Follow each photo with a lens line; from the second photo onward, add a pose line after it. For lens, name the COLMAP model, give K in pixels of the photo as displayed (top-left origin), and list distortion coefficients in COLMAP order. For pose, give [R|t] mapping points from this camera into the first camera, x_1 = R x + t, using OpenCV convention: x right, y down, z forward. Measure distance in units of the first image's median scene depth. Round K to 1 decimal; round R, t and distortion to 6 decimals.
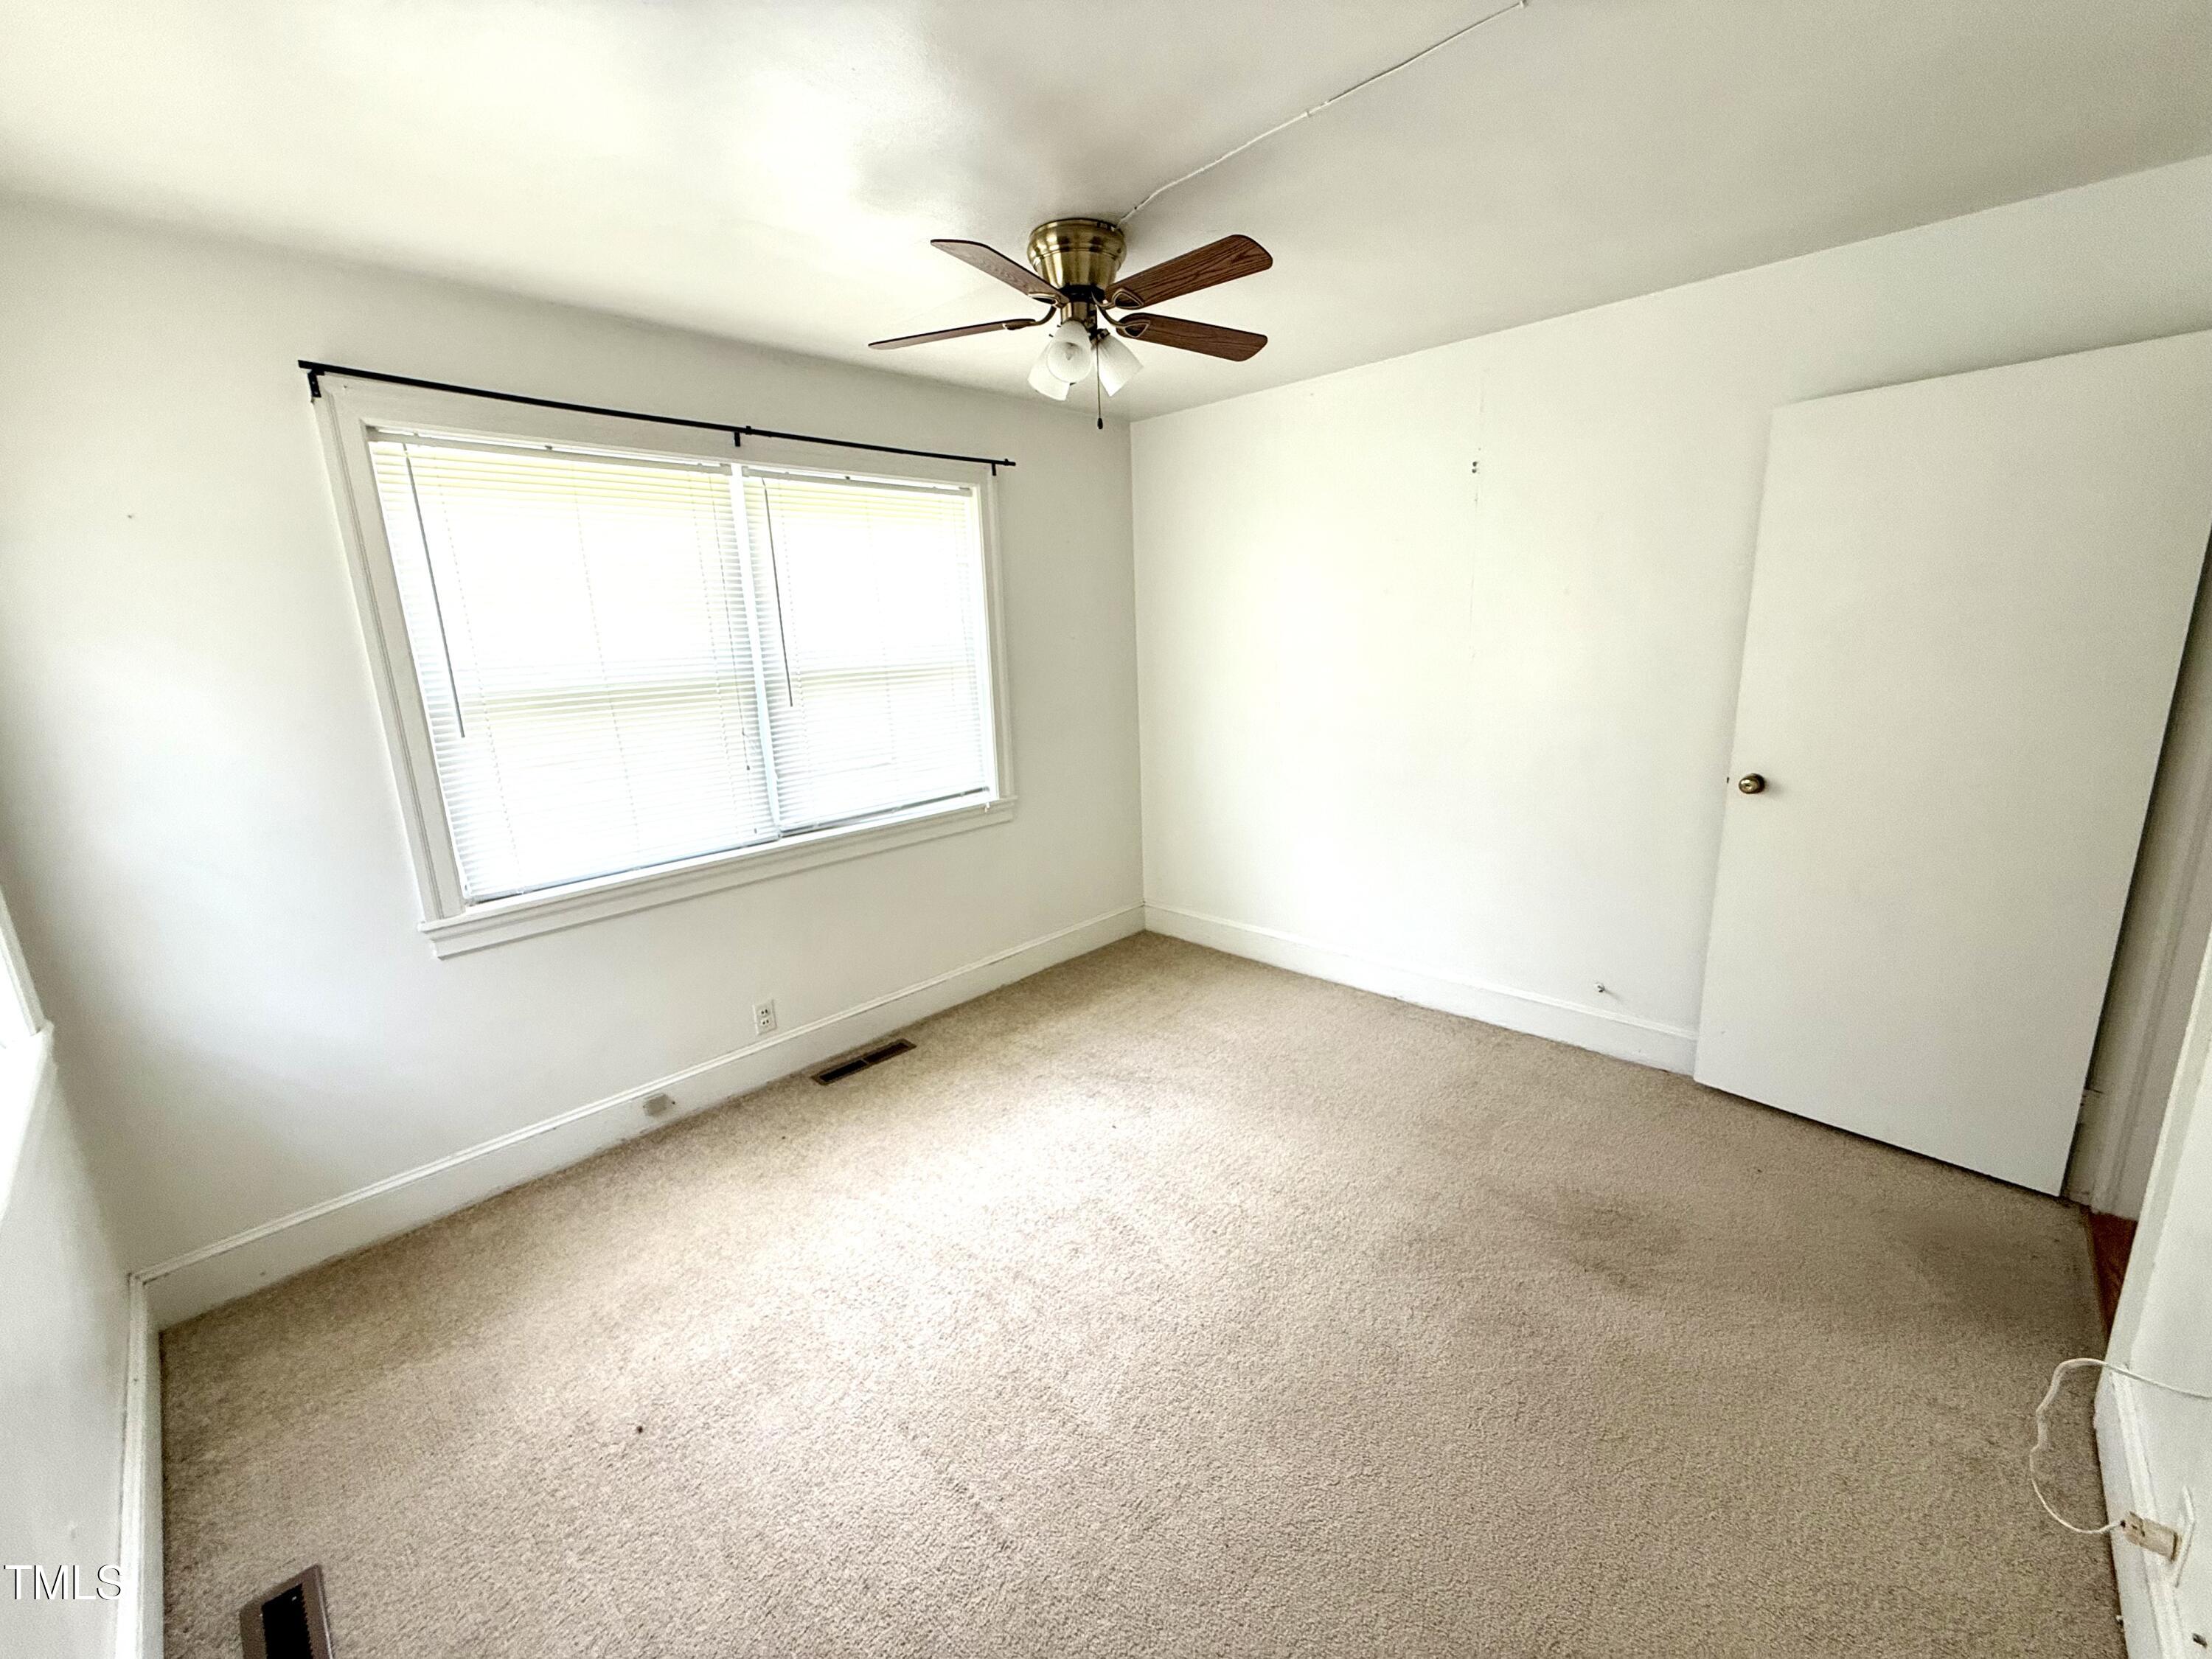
lens RADIAL K [[880.5, 0, 1096.3], [0, 880.5, 837.7], [0, 0, 1]] dist [-0.005516, 0.001969]
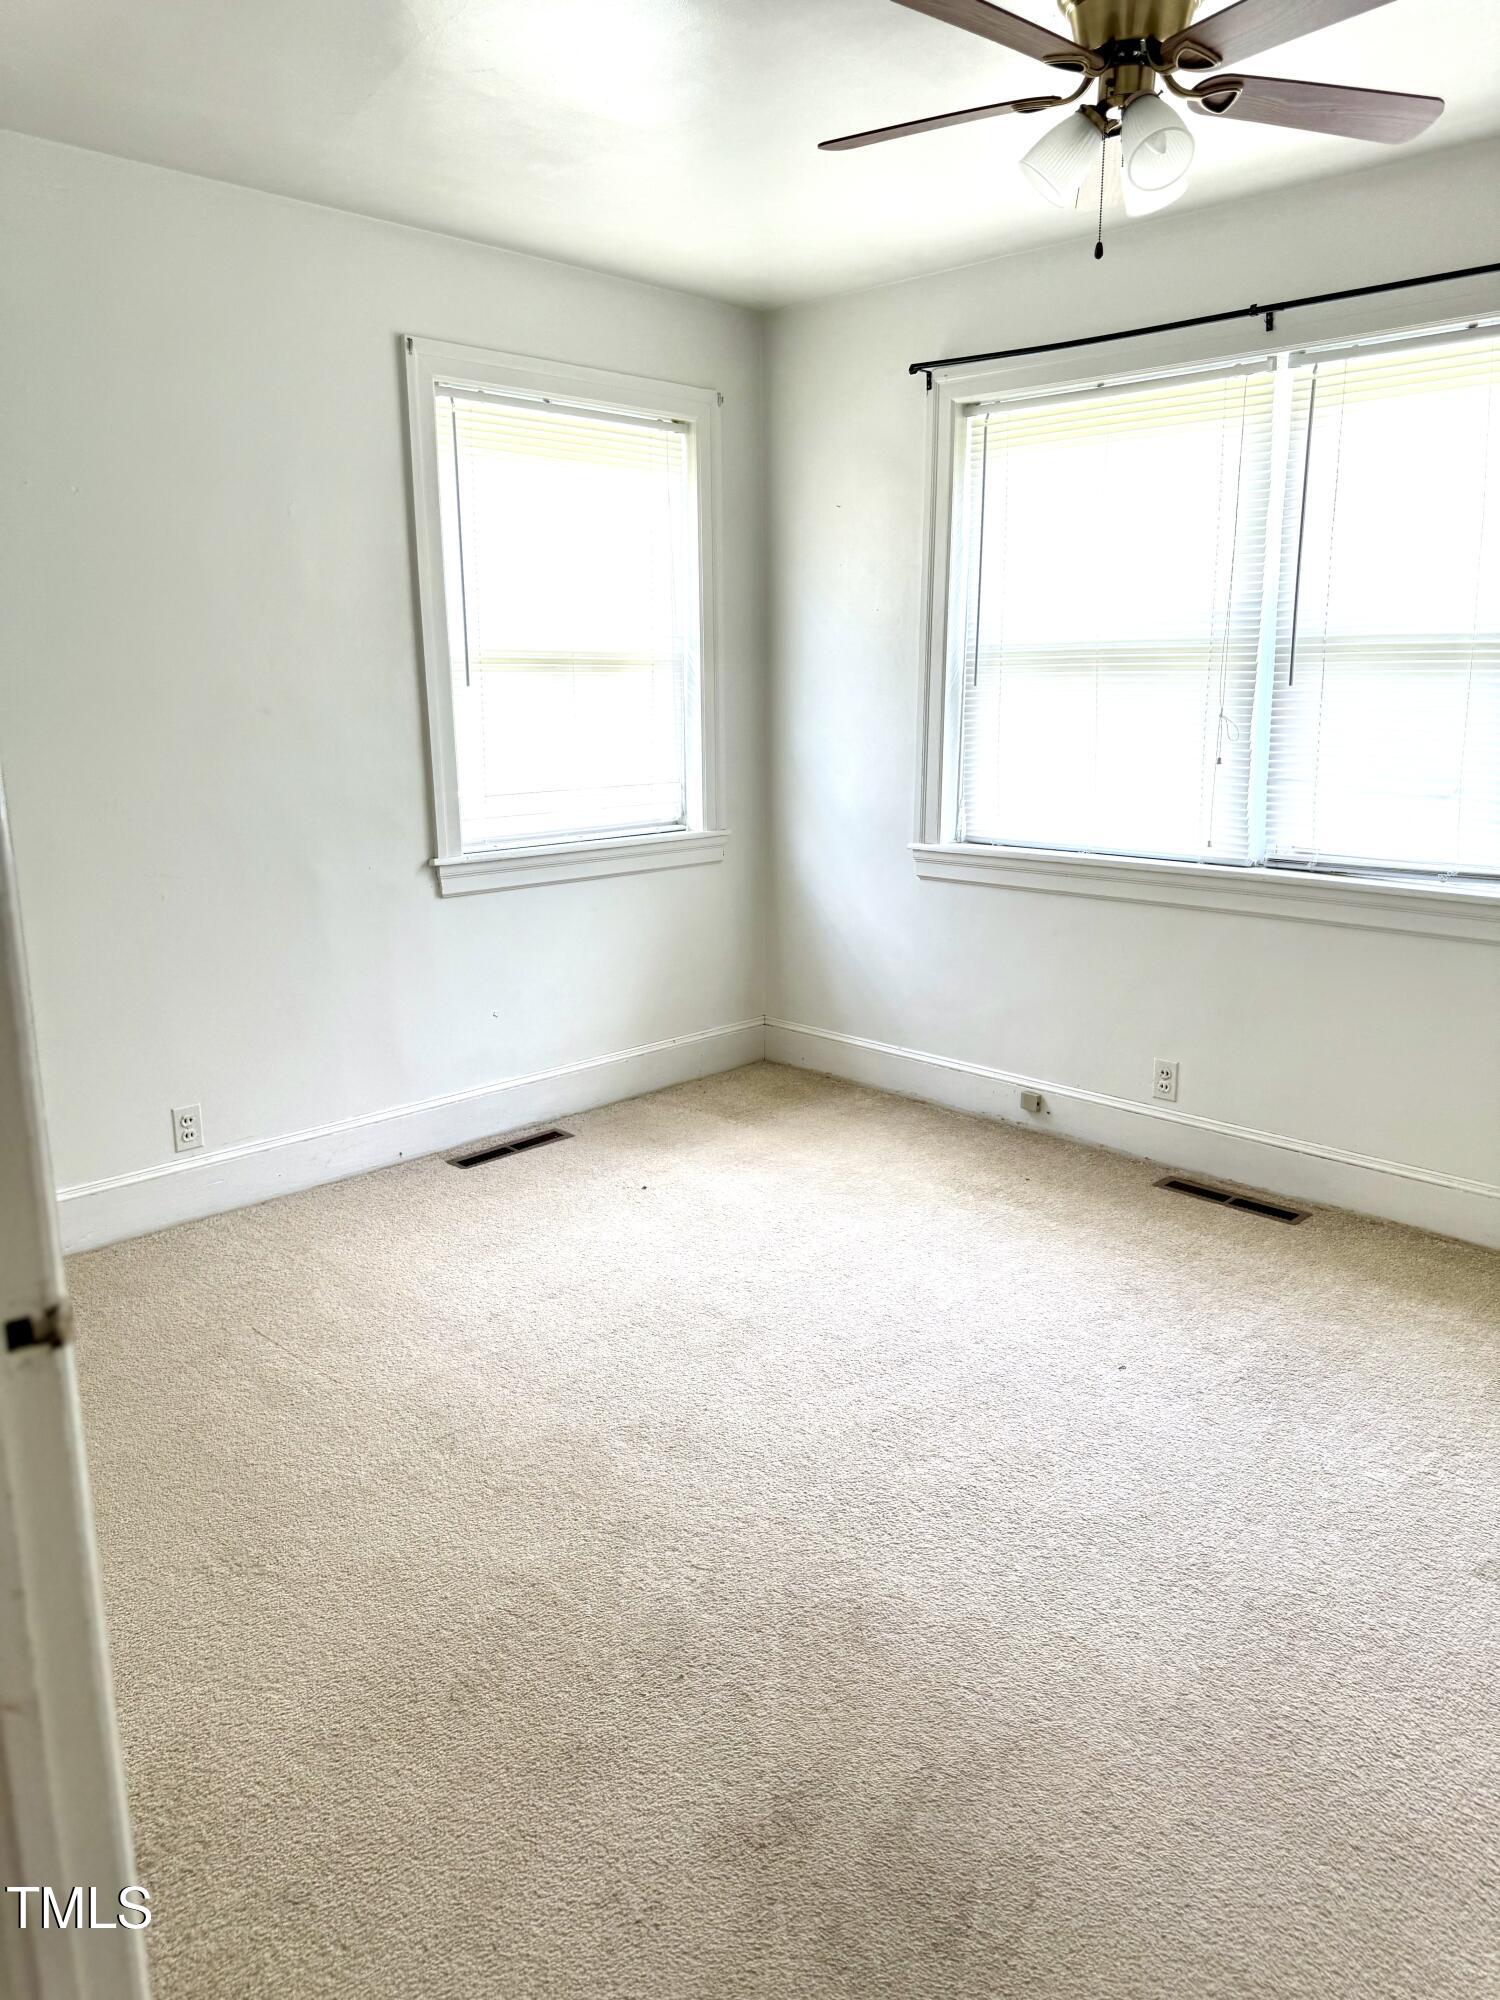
lens RADIAL K [[1403.9, 0, 733.0], [0, 1403.9, 1009.8], [0, 0, 1]] dist [0.060086, -0.083932]
pose [[-0.023150, 0.283178, -0.958788, 0.913413], [-0.216351, 0.934899, 0.281346, -0.140019], [0.976041, 0.213948, 0.039623, 0.612517]]
